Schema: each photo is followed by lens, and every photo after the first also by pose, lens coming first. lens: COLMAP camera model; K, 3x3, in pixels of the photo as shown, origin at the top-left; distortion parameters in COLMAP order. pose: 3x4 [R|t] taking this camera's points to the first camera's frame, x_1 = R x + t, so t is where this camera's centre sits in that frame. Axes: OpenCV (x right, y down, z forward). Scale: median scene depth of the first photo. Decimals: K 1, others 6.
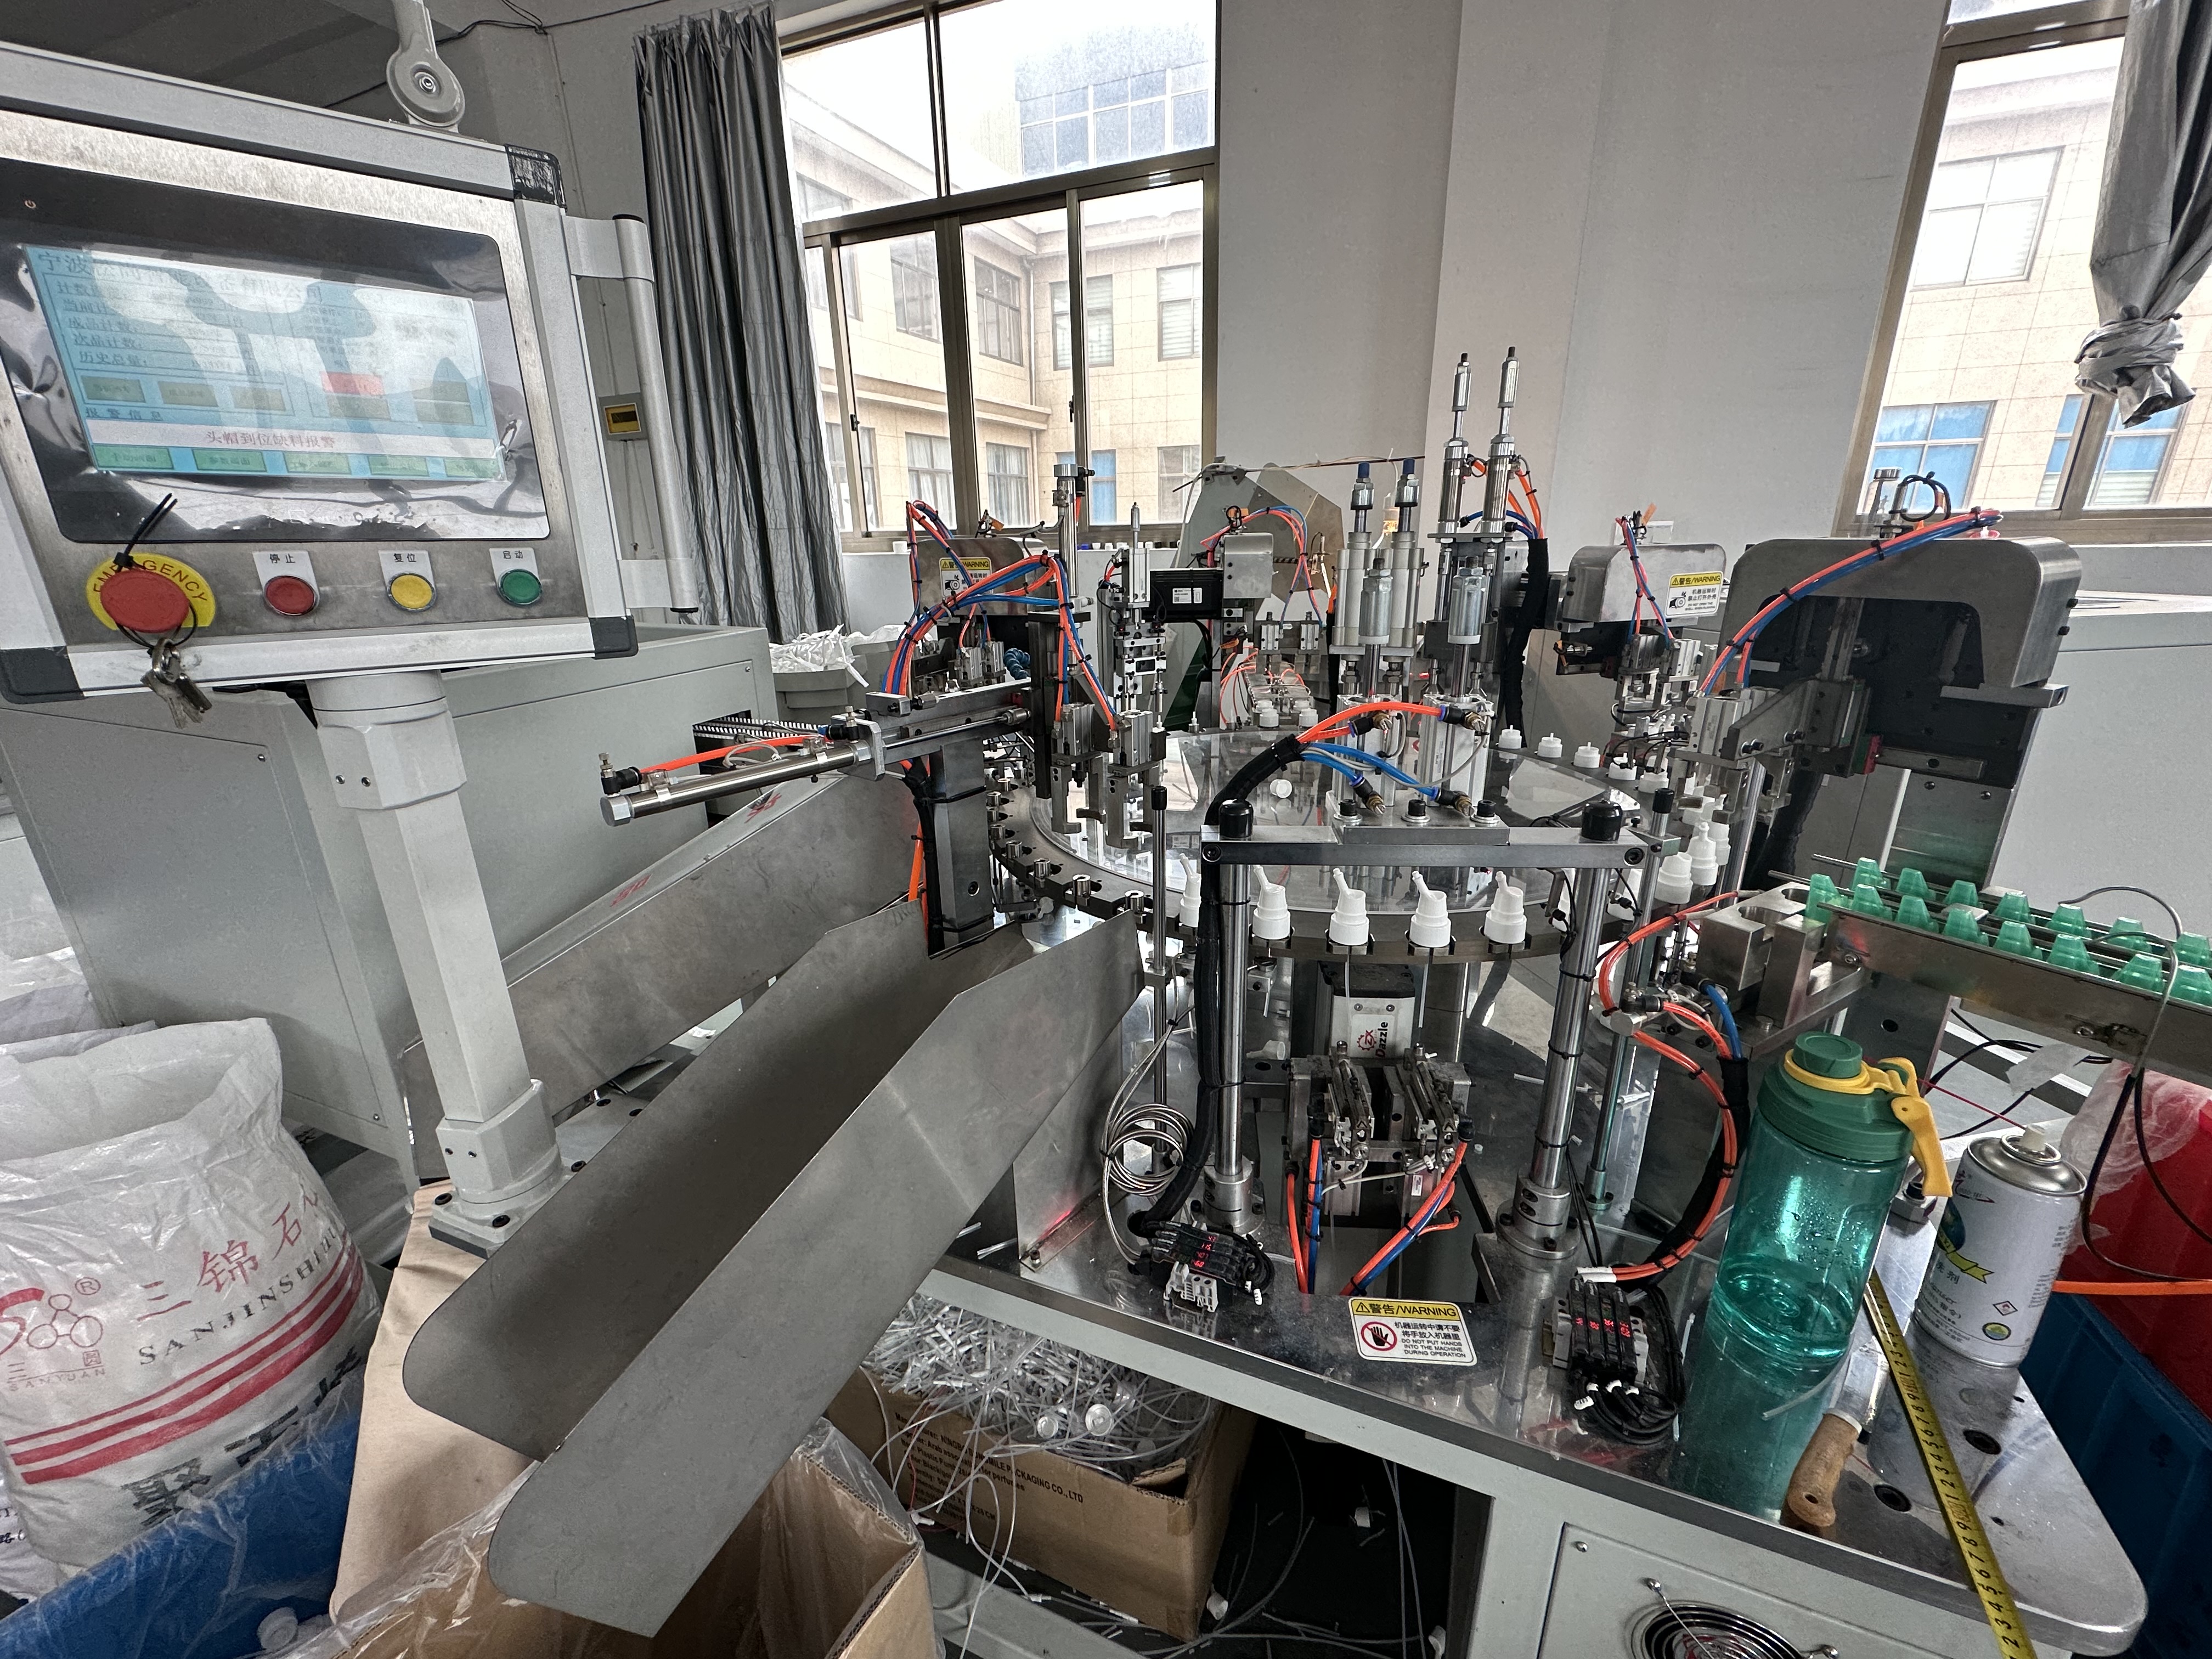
lens RADIAL K [[903.2, 0, 1106.0], [0, 903.2, 829.5], [0, 0, 1]] dist [-0.002982, -0.000378]
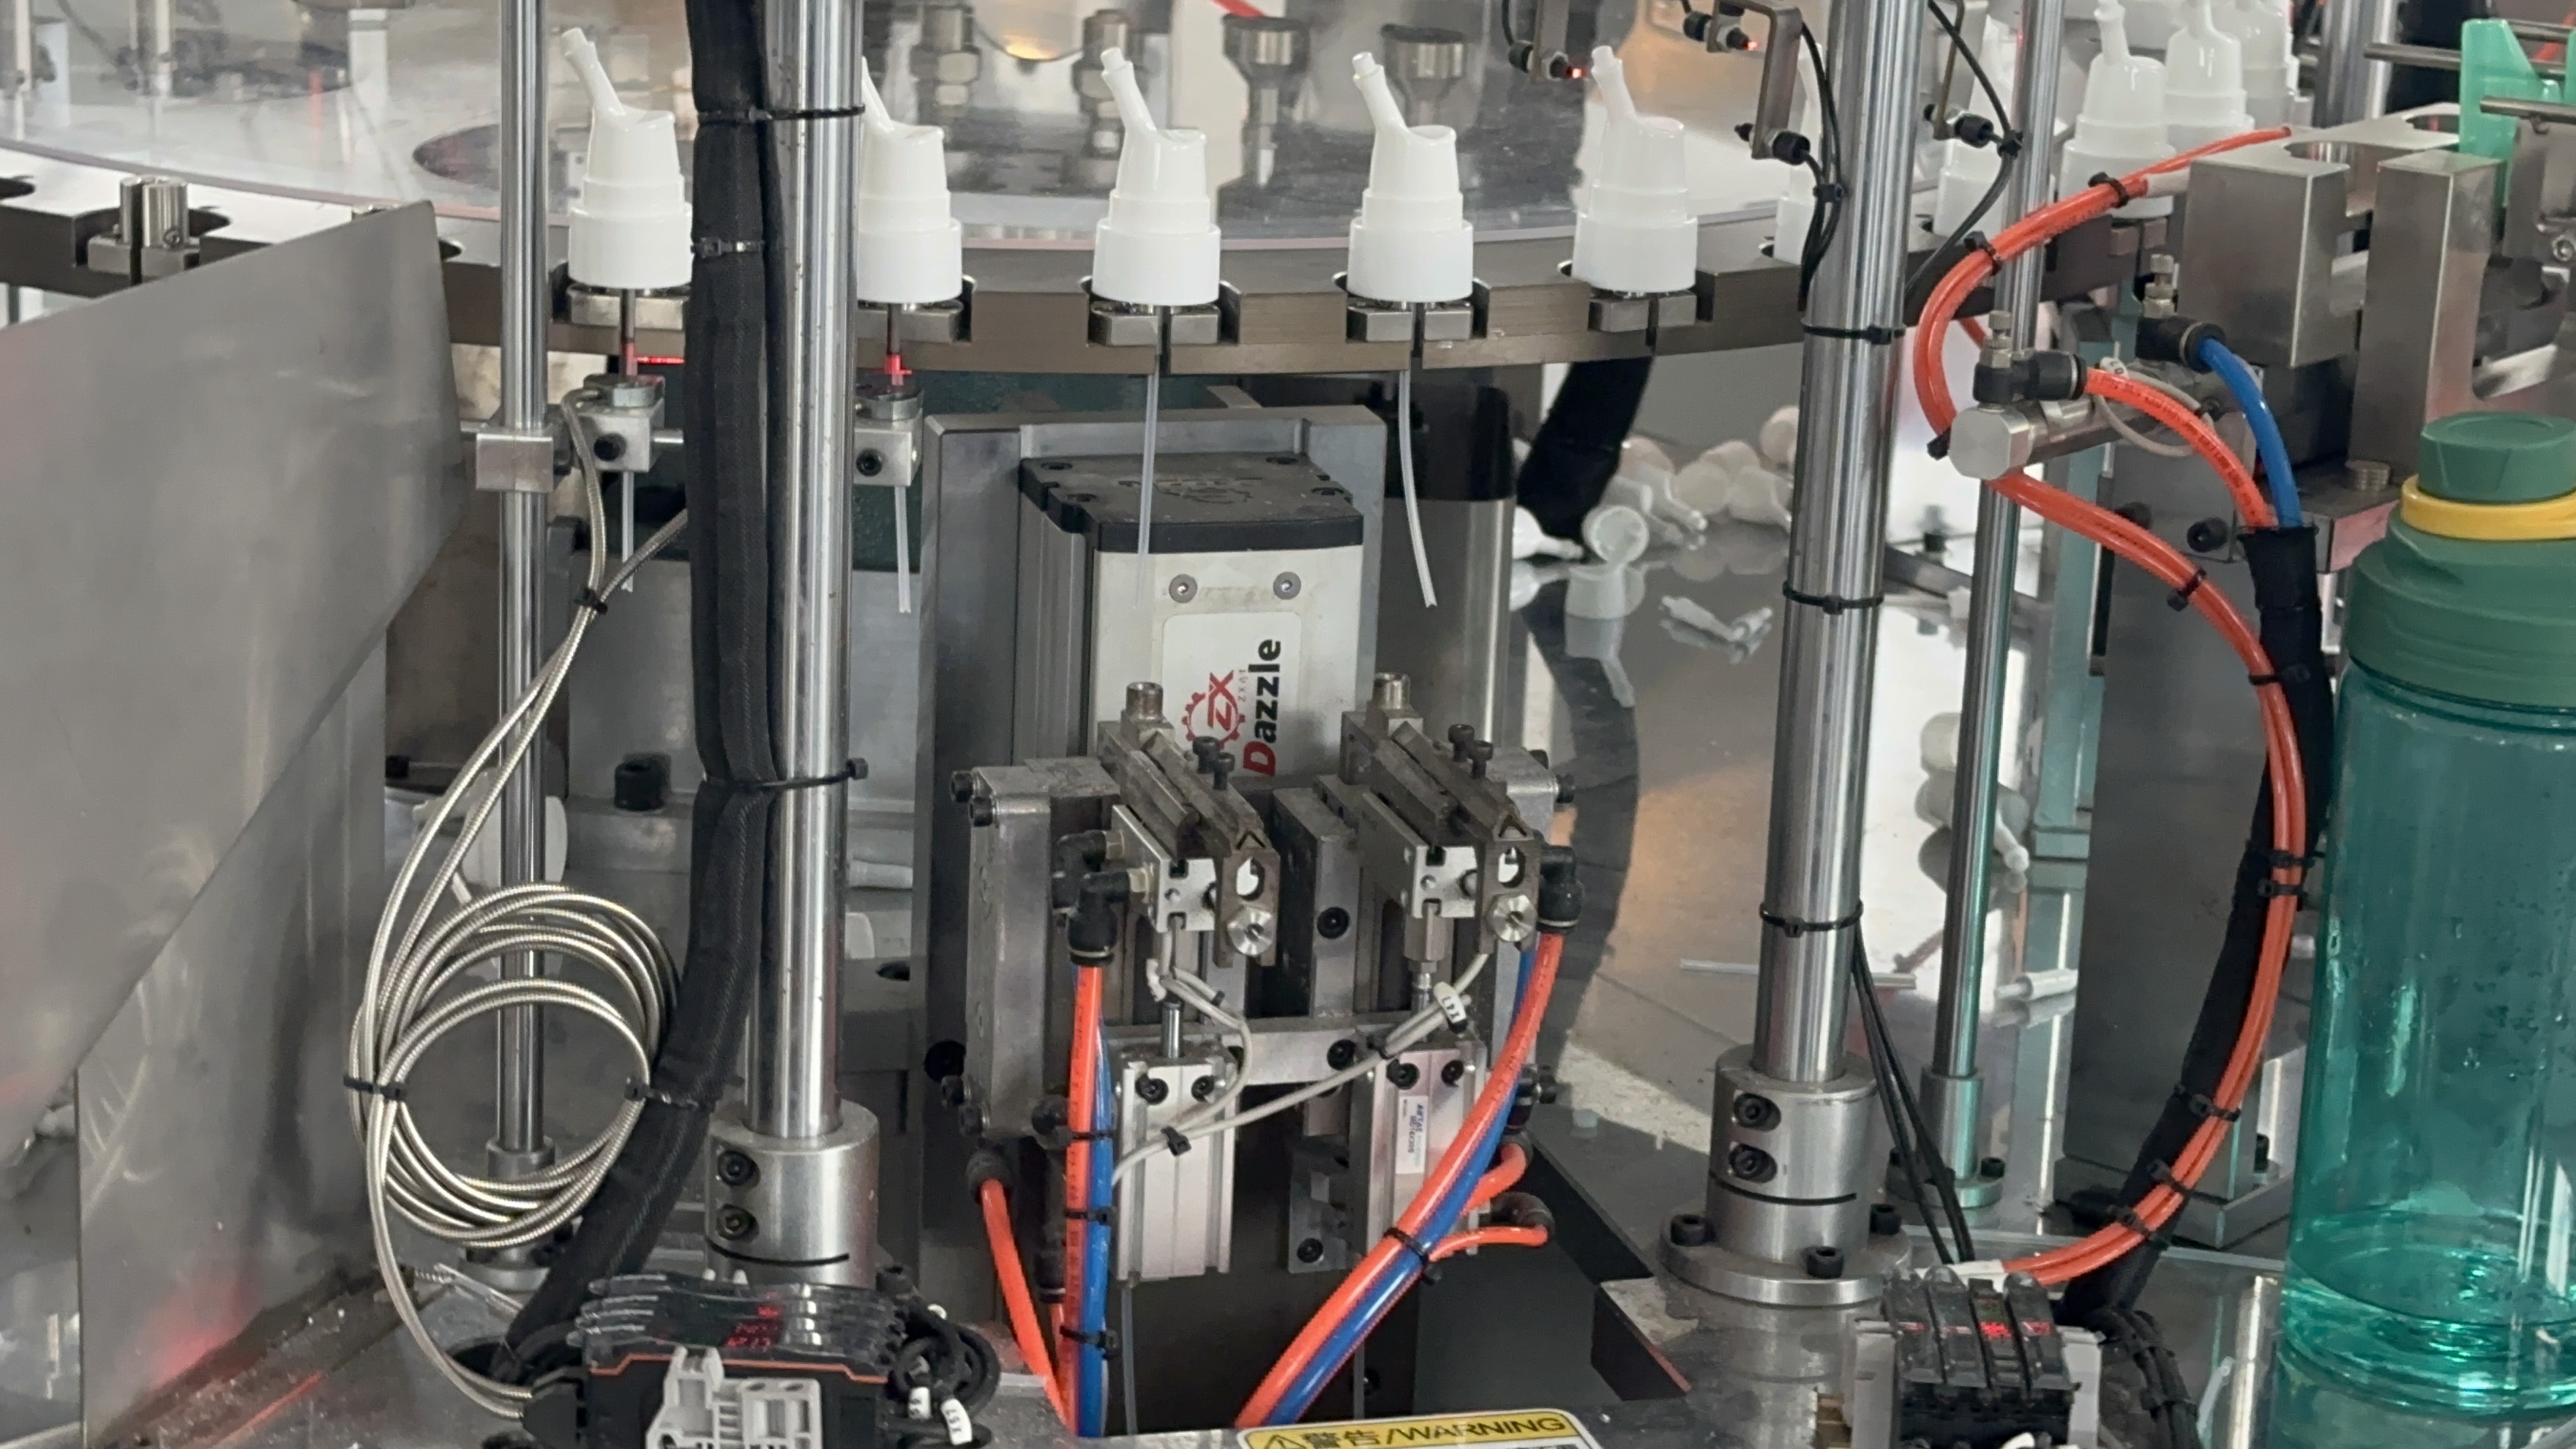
lens RADIAL K [[5469.7, 0, 1288.0], [0, 5469.7, 724.5], [0, 0, 1]] dist [0.078040, 0.160209]
pose [[0.929201, -0.035660, 0.367851, -0.352892], [0.050483, 0.998252, -0.030747, 0.317551], [-0.366111, 0.047141, 0.929376, -0.666940]]
